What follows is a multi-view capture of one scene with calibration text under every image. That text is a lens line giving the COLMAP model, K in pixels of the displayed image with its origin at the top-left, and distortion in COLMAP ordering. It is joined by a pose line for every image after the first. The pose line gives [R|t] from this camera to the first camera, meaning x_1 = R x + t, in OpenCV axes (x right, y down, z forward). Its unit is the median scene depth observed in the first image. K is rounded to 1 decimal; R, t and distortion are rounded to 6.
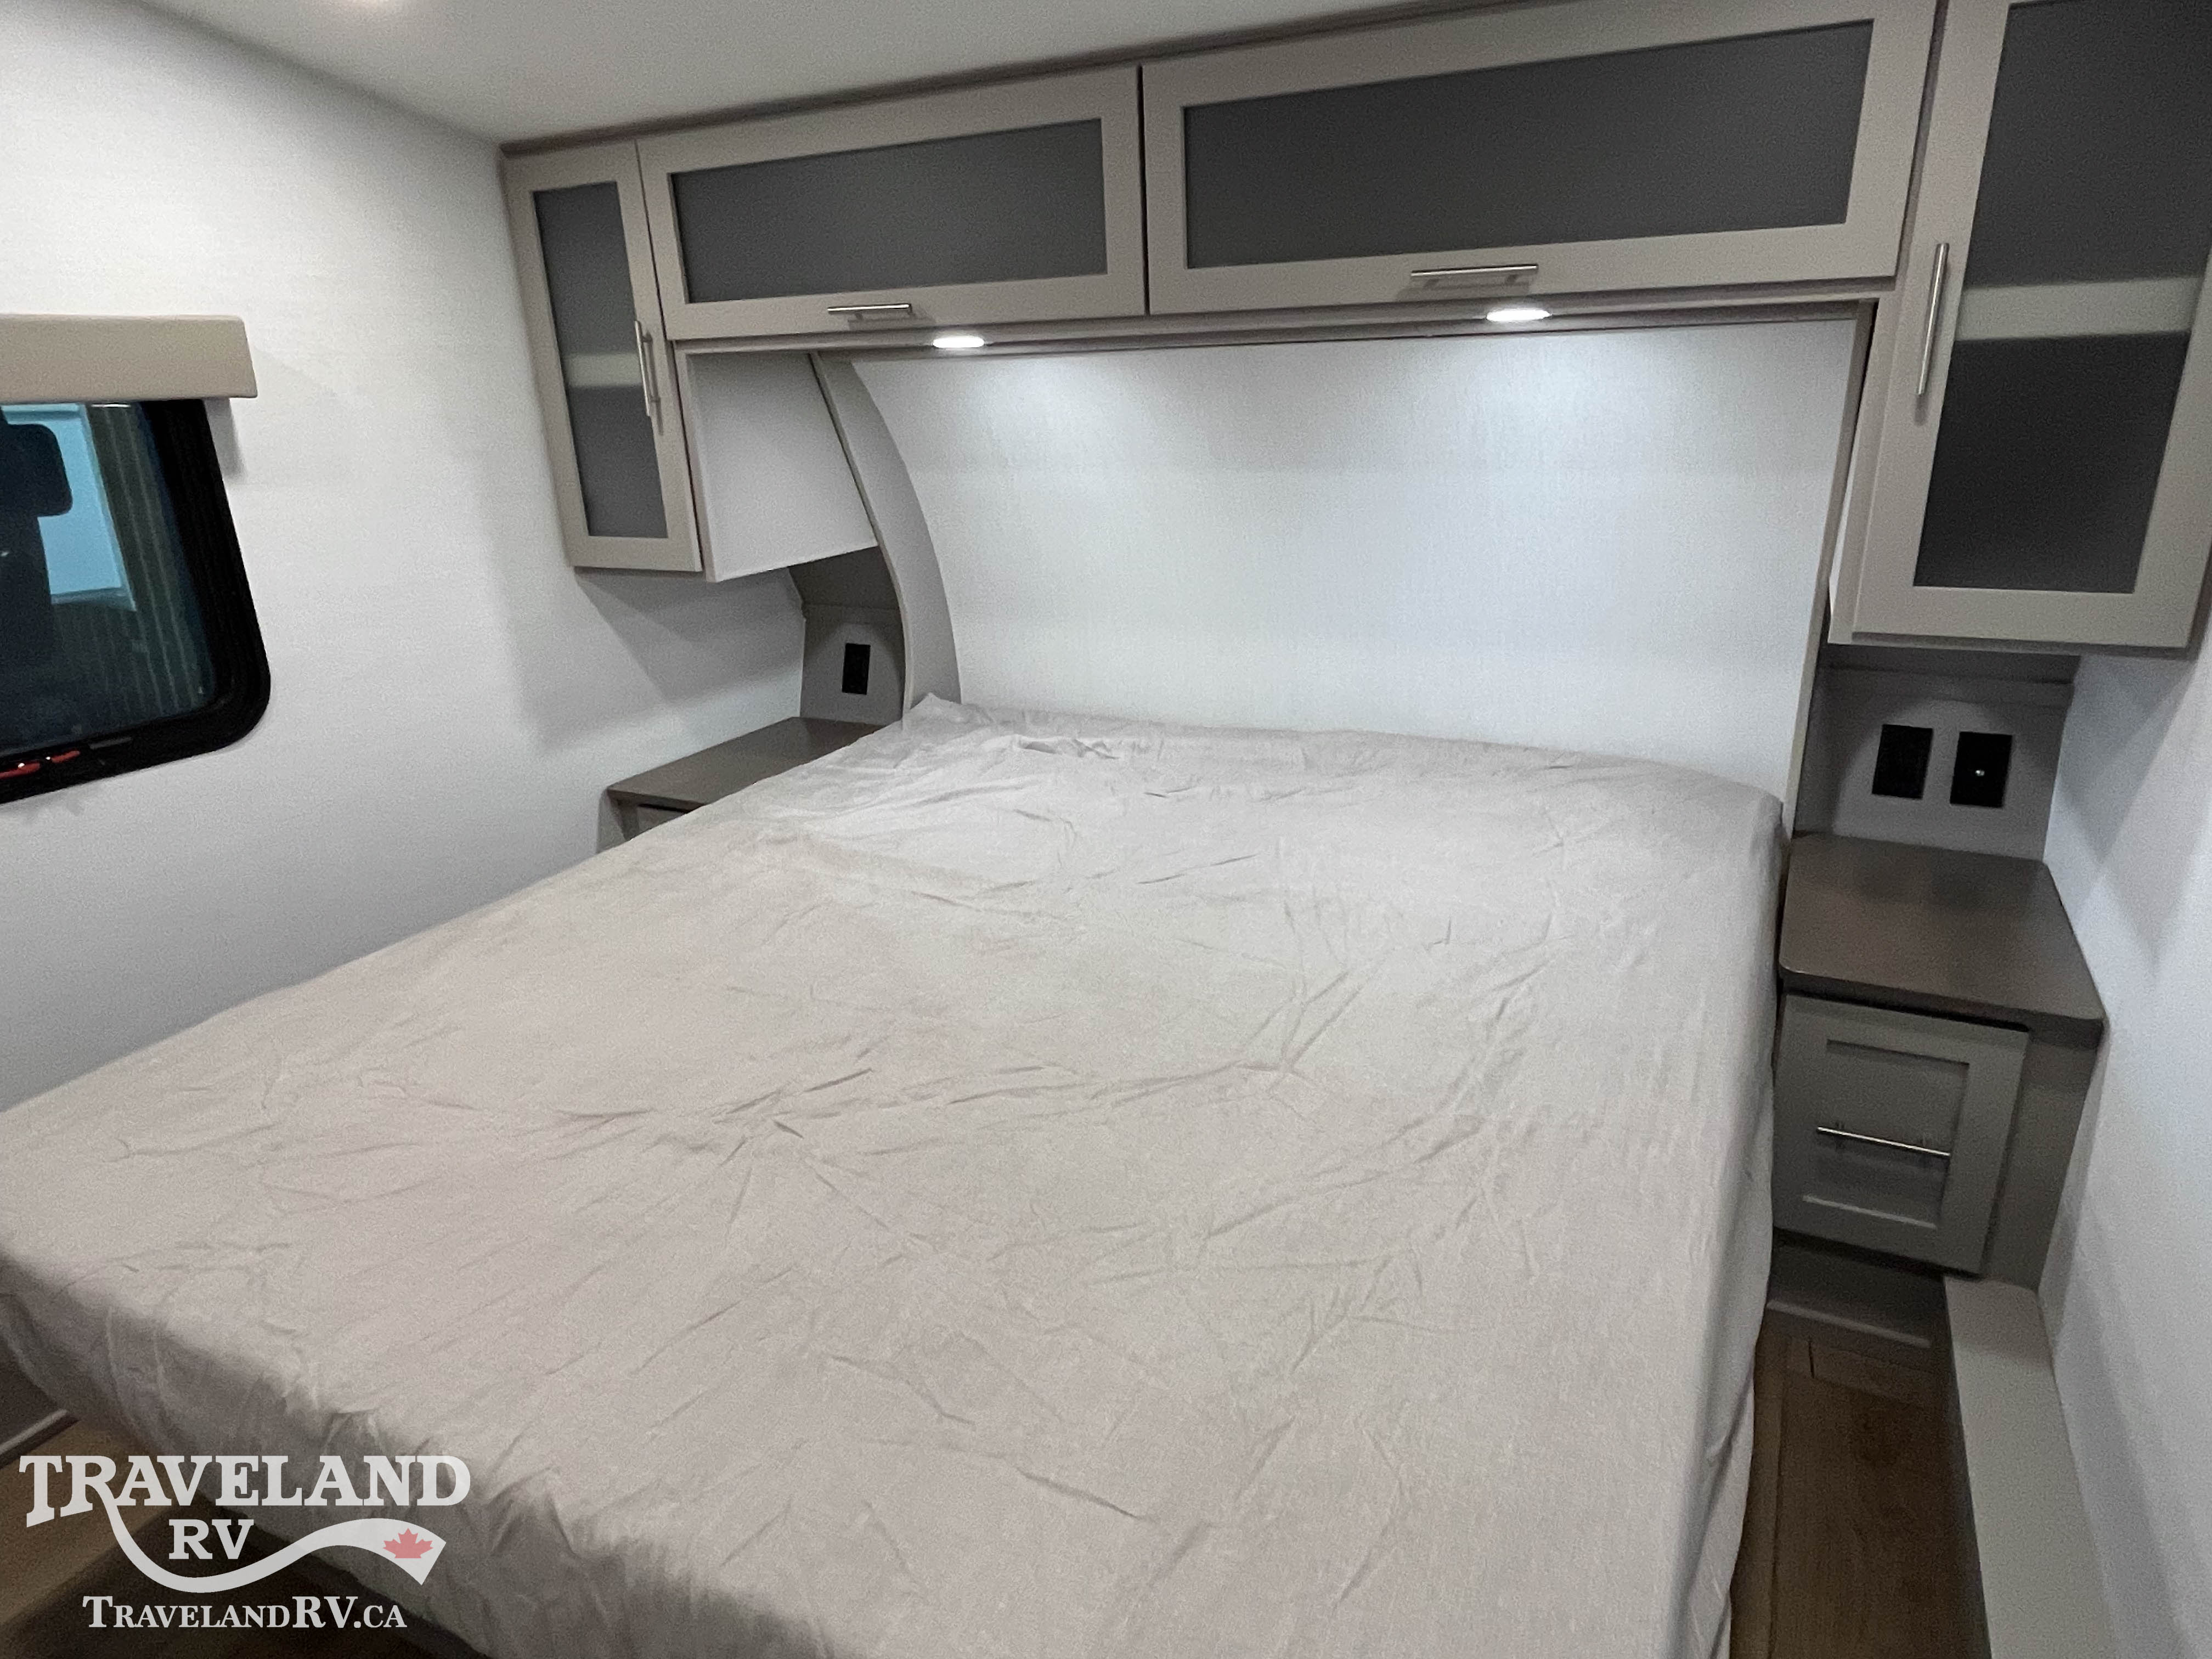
lens RADIAL K [[1315.8, 0, 1112.4], [0, 1315.8, 827.3], [0, 0, 1]] dist [-0.002145, -0.001687]
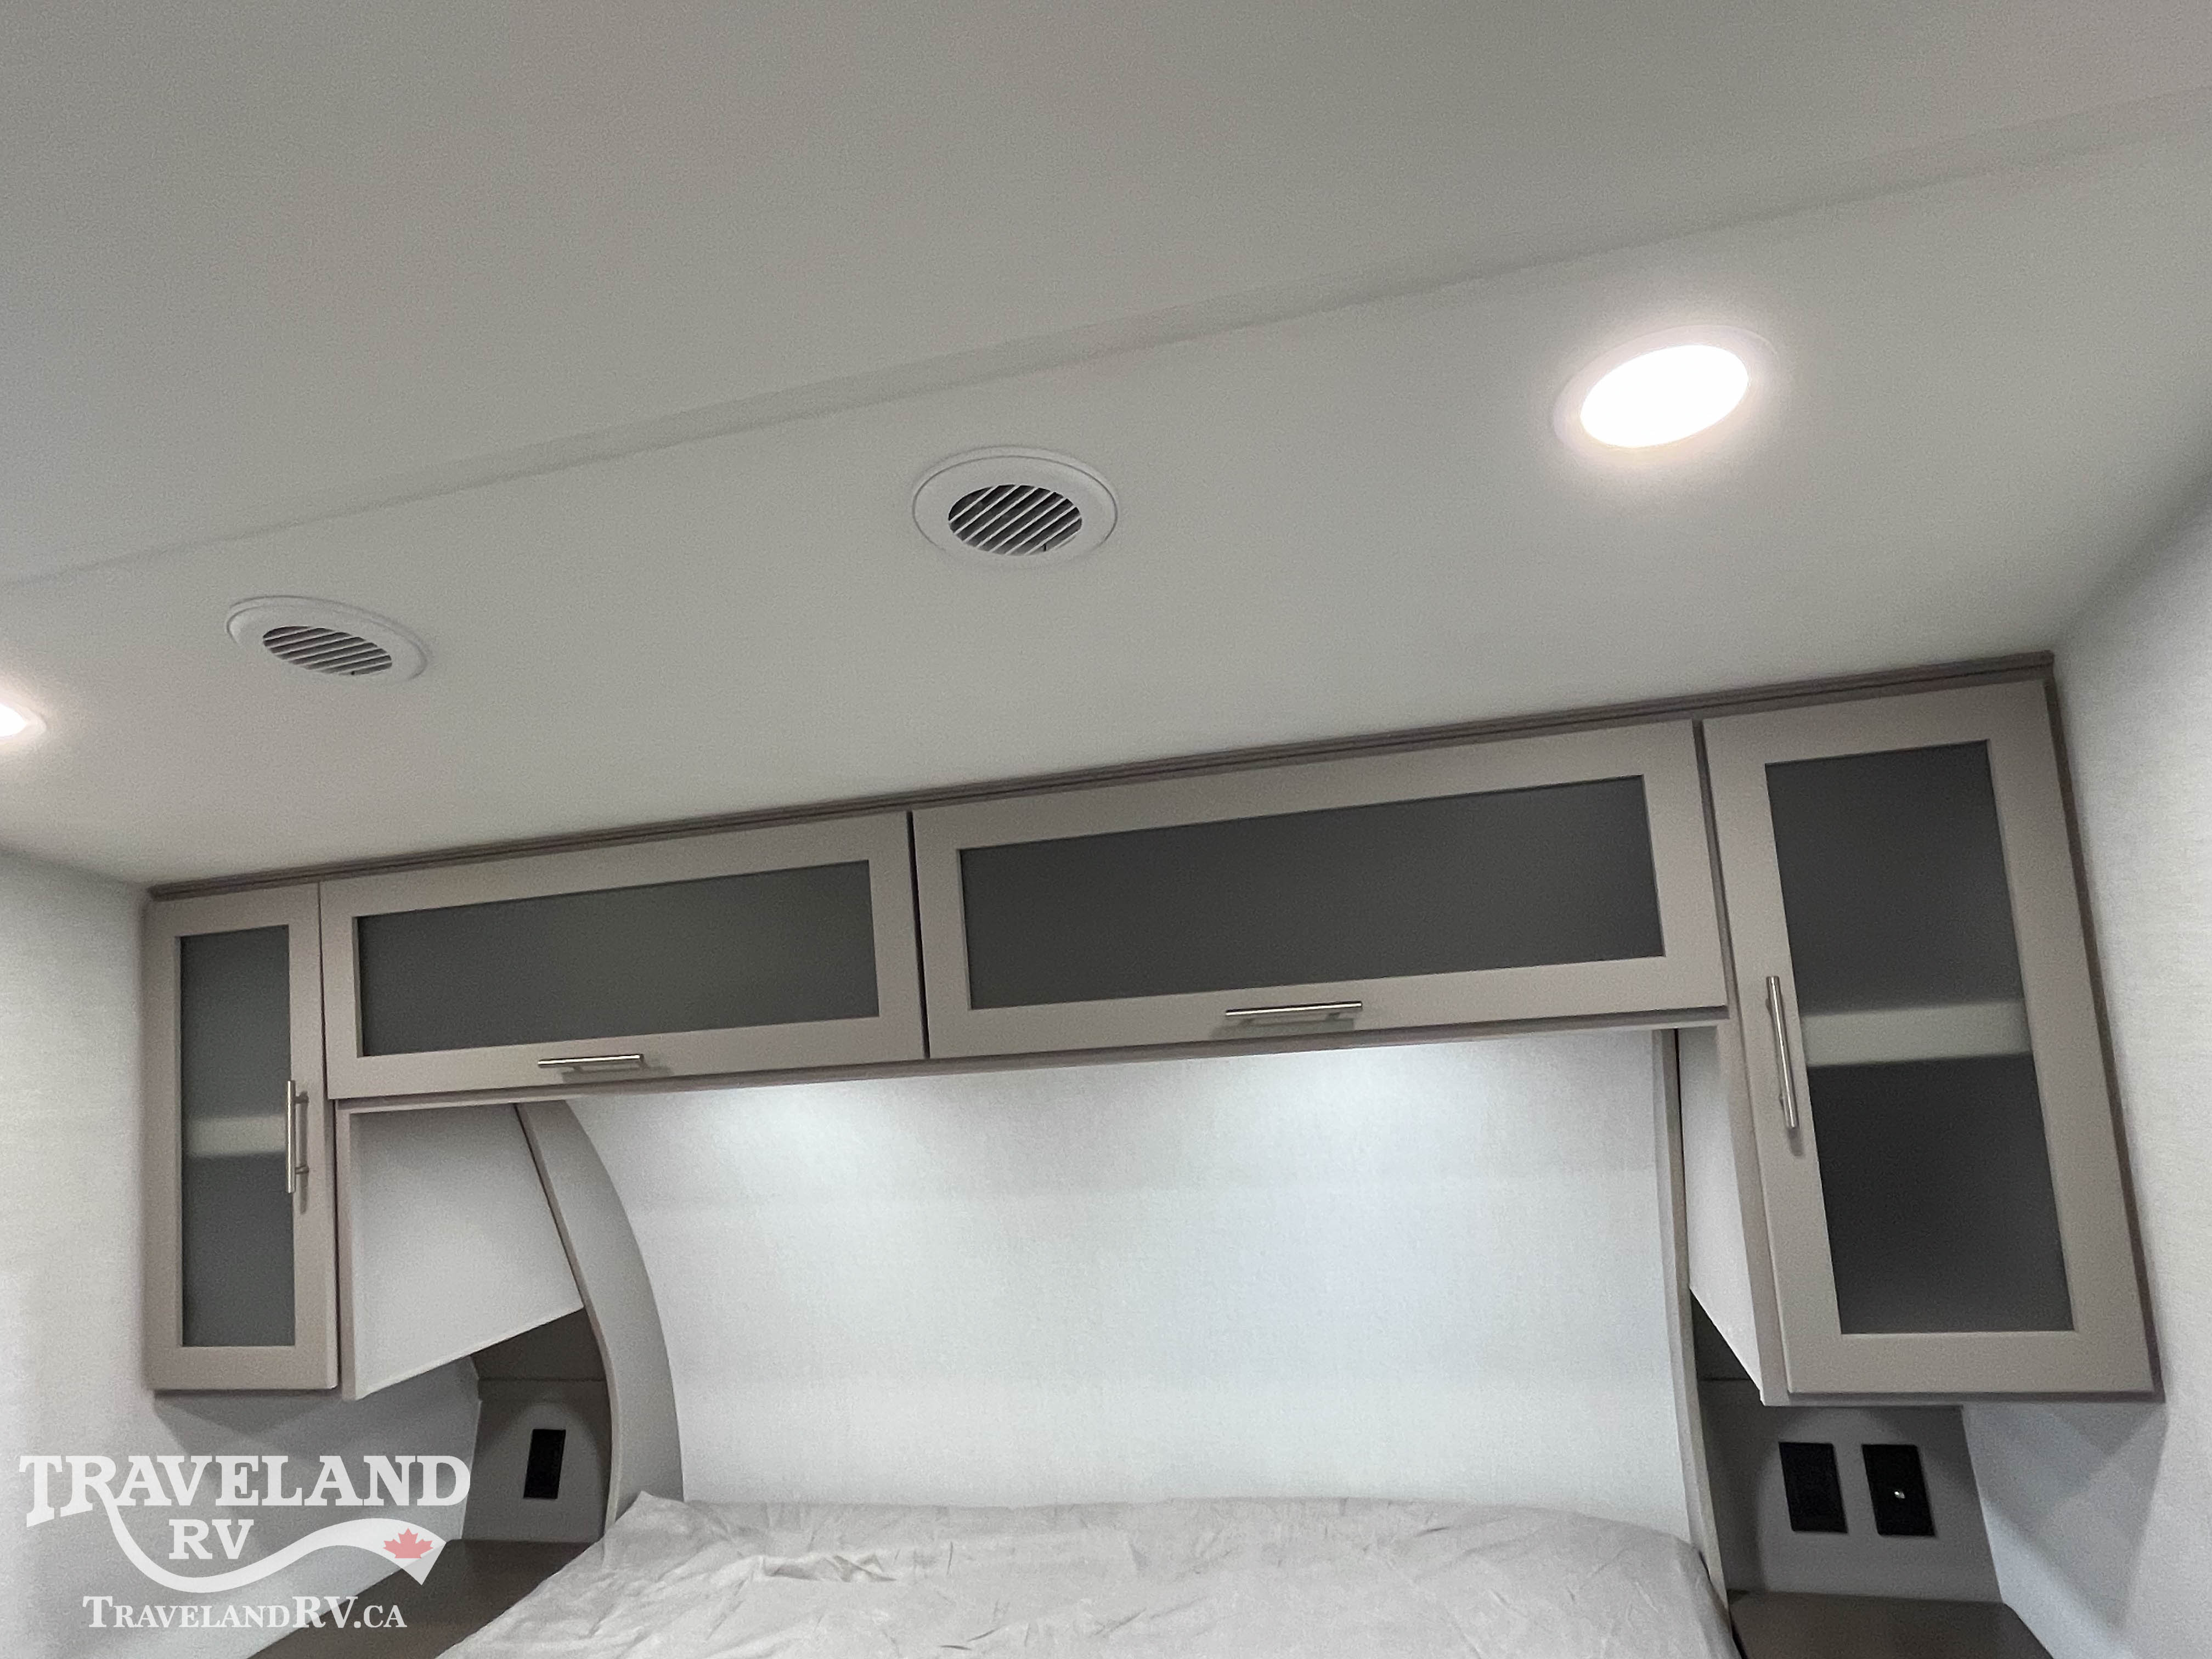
lens RADIAL K [[1315.8, 0, 1102.2], [0, 1315.8, 834.0], [0, 0, 1]] dist [-0.002145, -0.001687]
pose [[0.979222, -0.020565, 0.201745, -0.026704], [0.107921, 0.895113, -0.432579, -0.108876], [-0.171689, 0.445364, 0.878734, 0.119069]]
